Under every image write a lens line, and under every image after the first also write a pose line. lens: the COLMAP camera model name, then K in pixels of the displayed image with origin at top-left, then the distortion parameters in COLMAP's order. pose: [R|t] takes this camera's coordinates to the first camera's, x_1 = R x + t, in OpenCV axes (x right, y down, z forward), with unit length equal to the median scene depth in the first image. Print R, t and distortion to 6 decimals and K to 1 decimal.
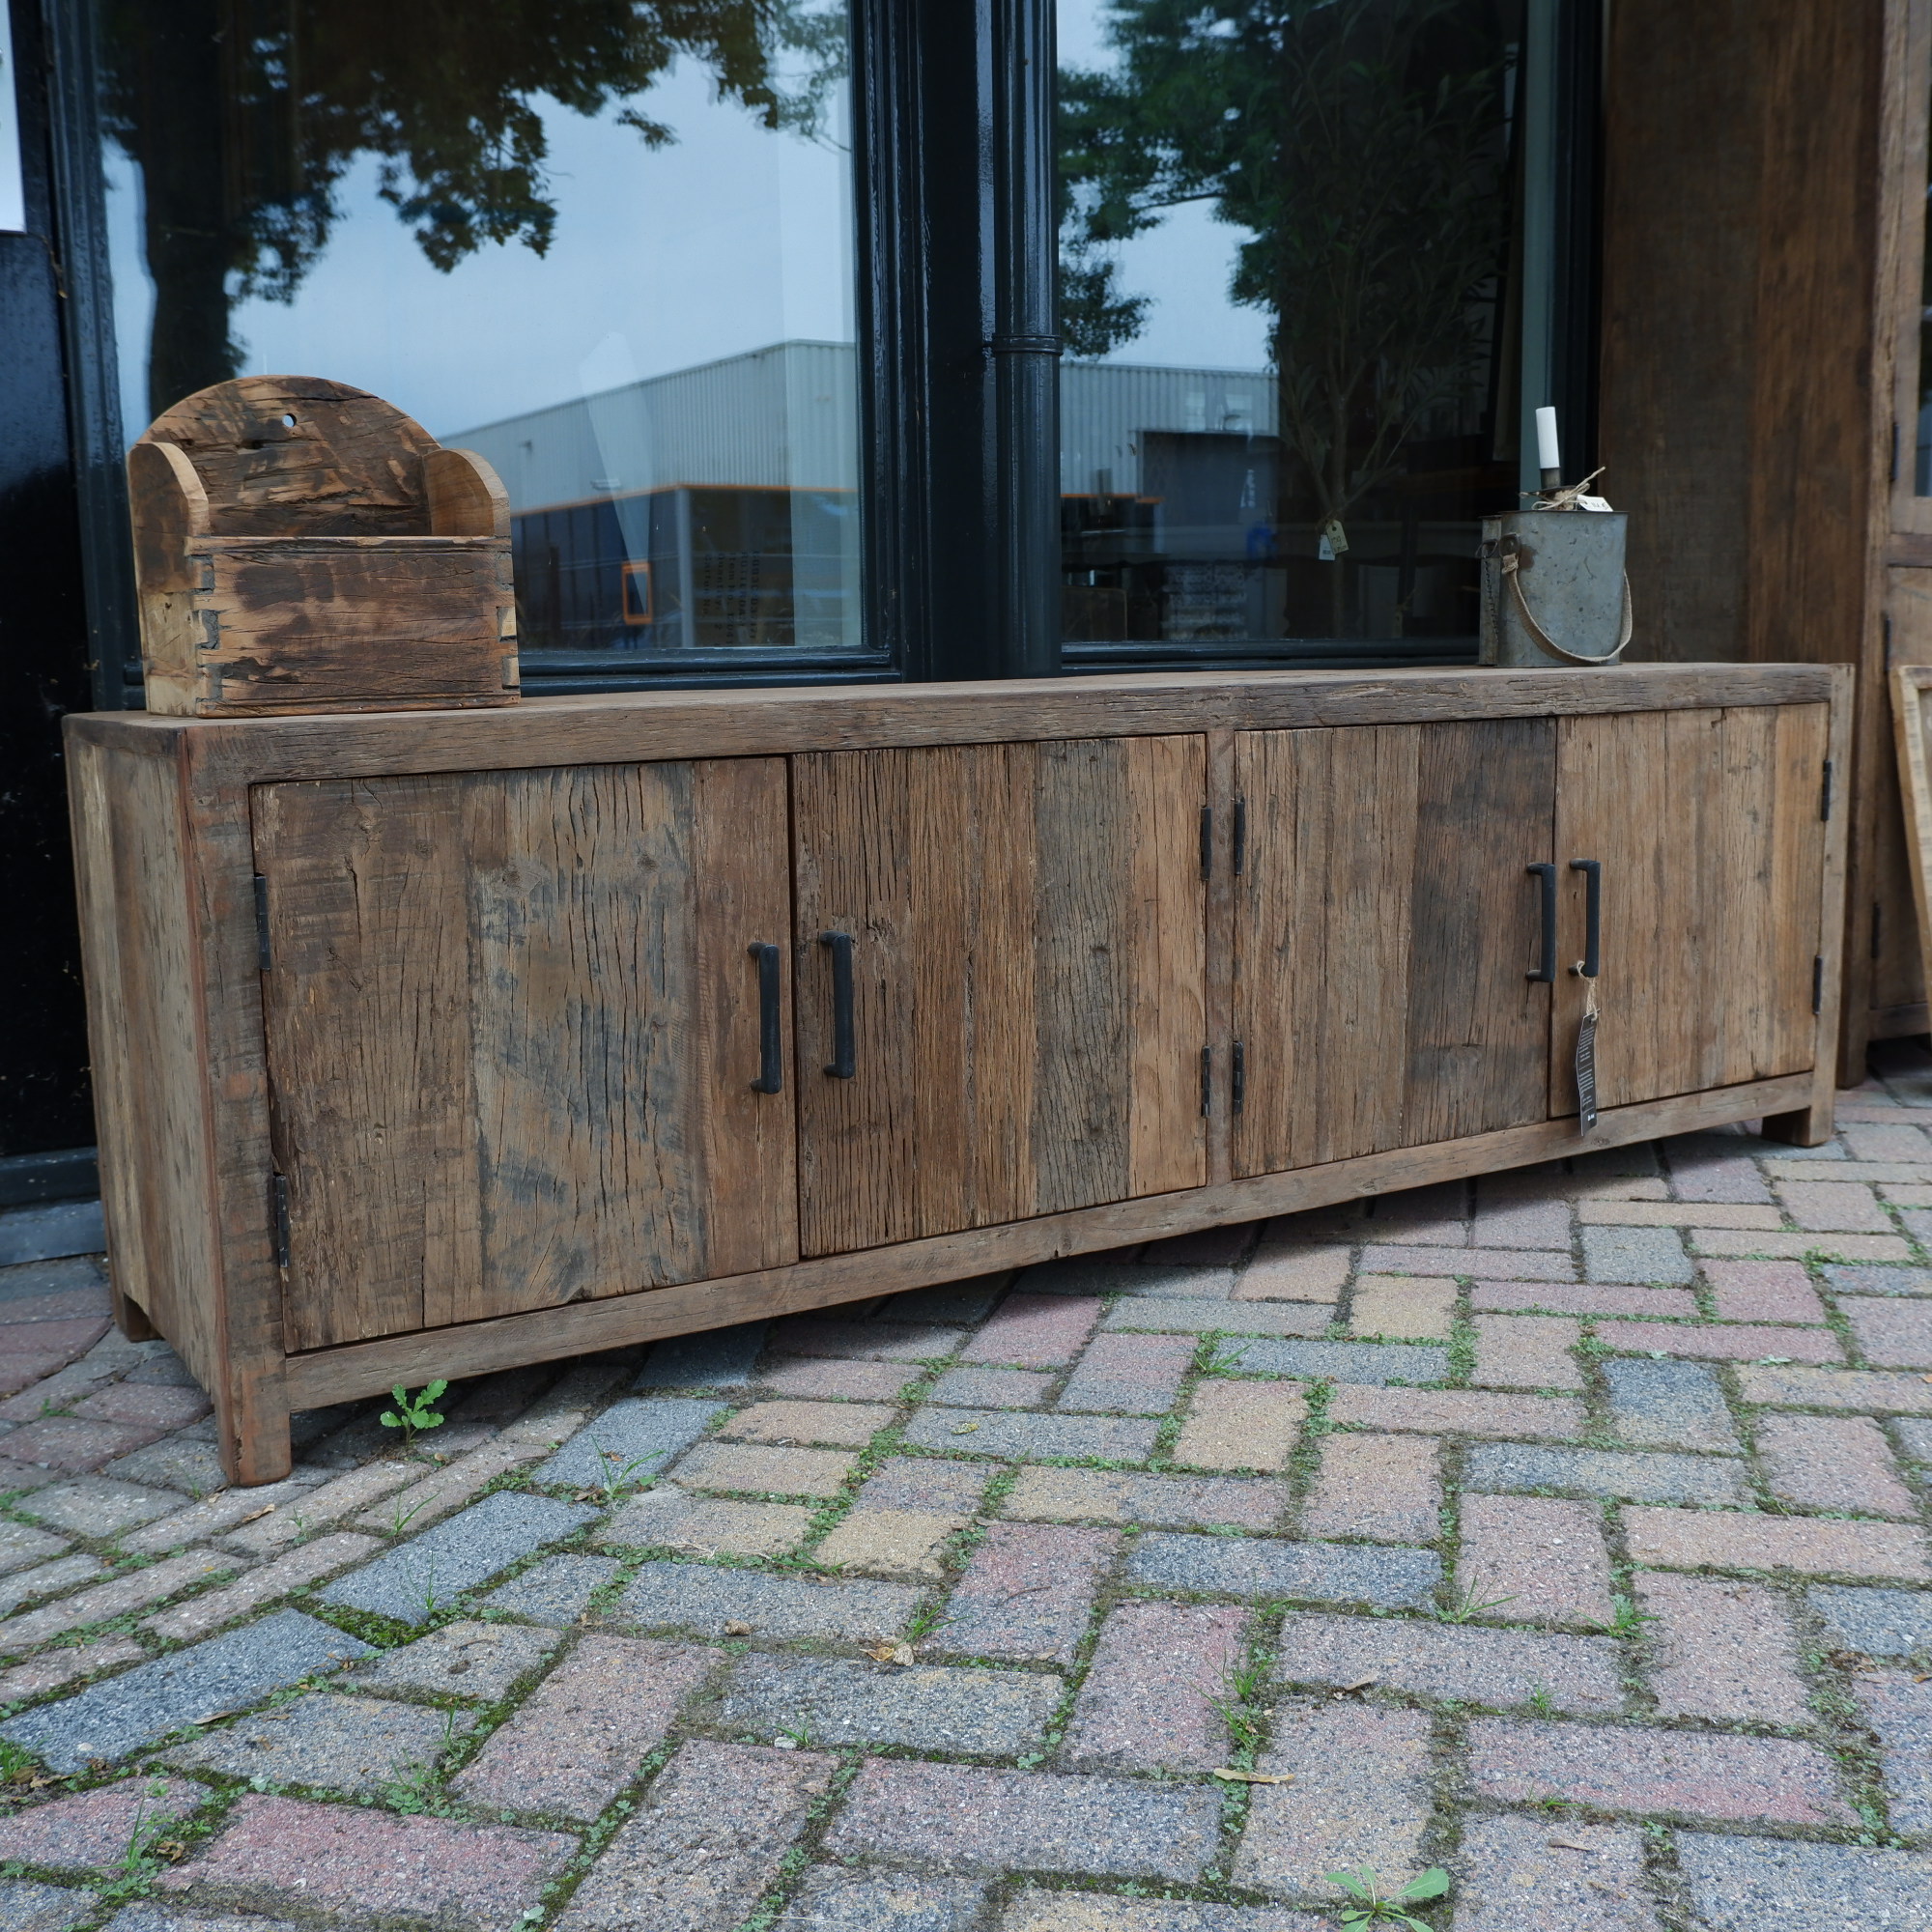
lens RADIAL K [[2178.1, 0, 966.0], [0, 2178.1, 966.0], [0, 0, 1]] dist [0.001374, 0.026110]
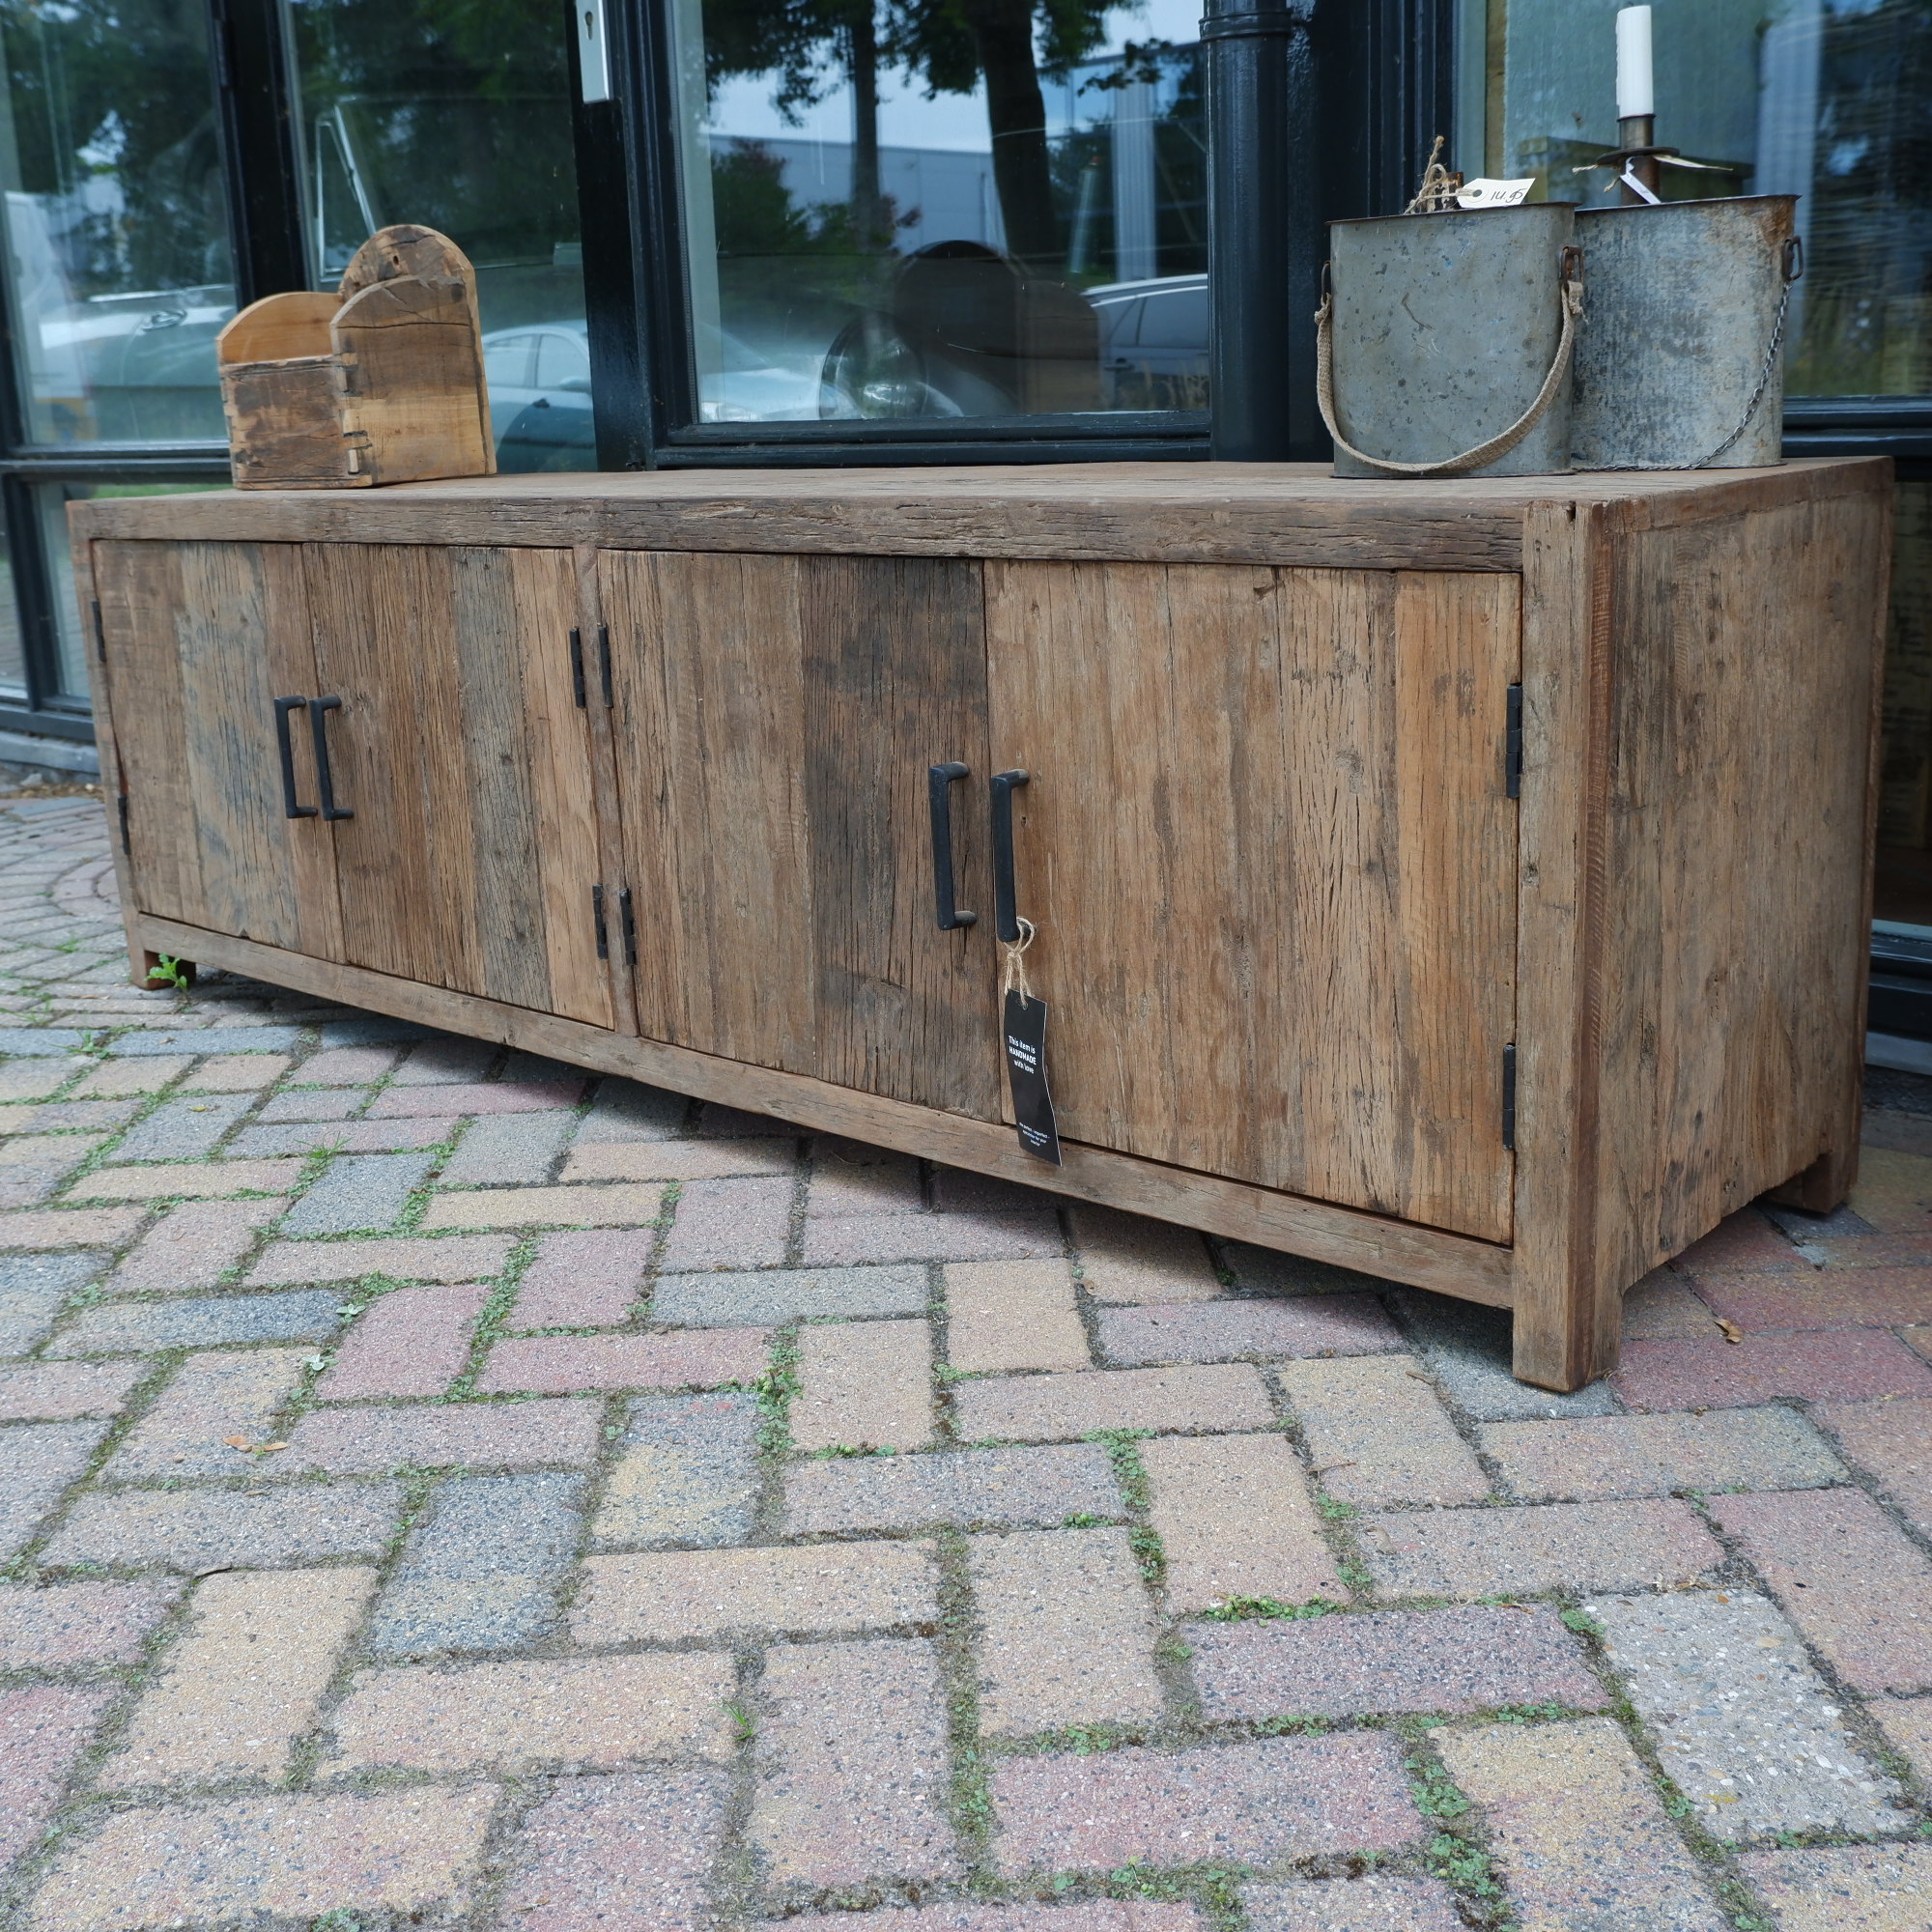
lens RADIAL K [[2246.9, 0, 965.8], [0, 2246.9, 961.9], [0, 0, 1]] dist [-0.028273, 0.025919]
pose [[0.271522, 0.247353, -0.930103, 1.214077], [-0.106140, 0.968210, 0.226502, -0.190715], [0.956562, 0.037221, 0.289145, 0.997316]]
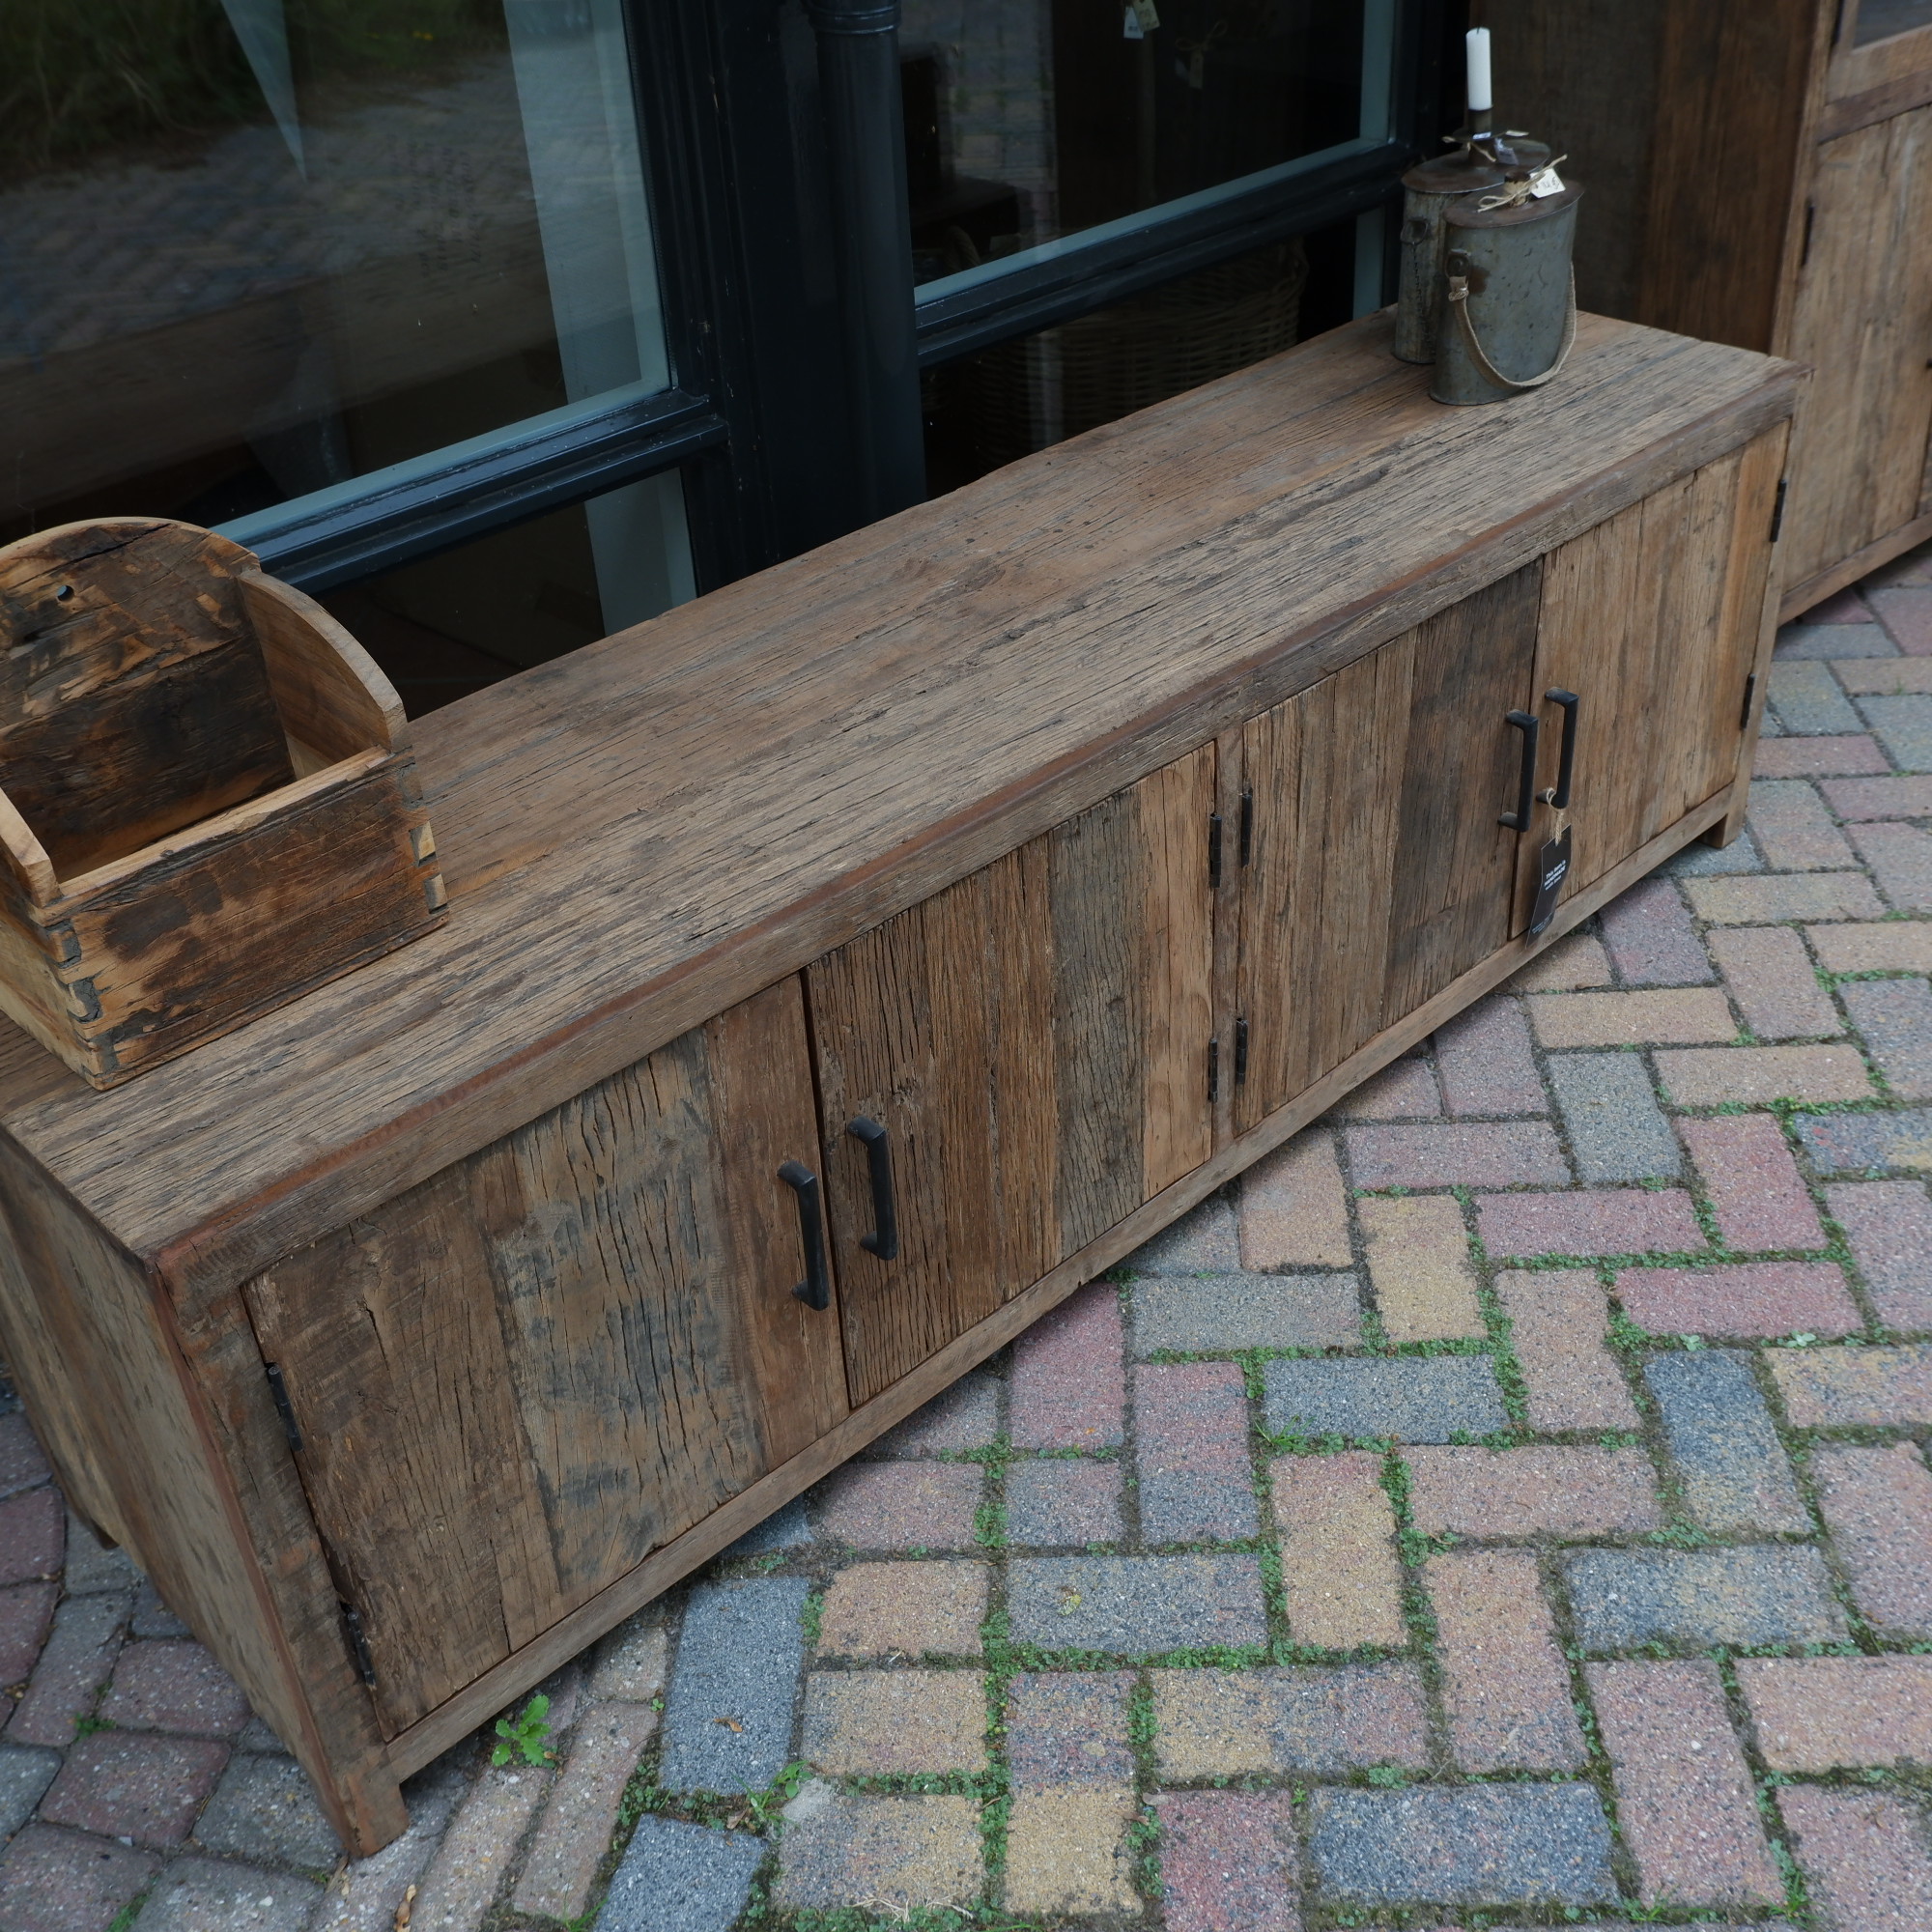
lens RADIAL K [[2237.0, 0, 966.4], [0, 2237.0, 968.9], [0, 0, 1]] dist [-0.019116, -0.000413]
pose [[0.977674, -0.146367, 0.150764, -0.149051], [0.068390, 0.900076, 0.430332, -0.462218], [-0.198685, -0.410414, 0.889991, 0.217051]]
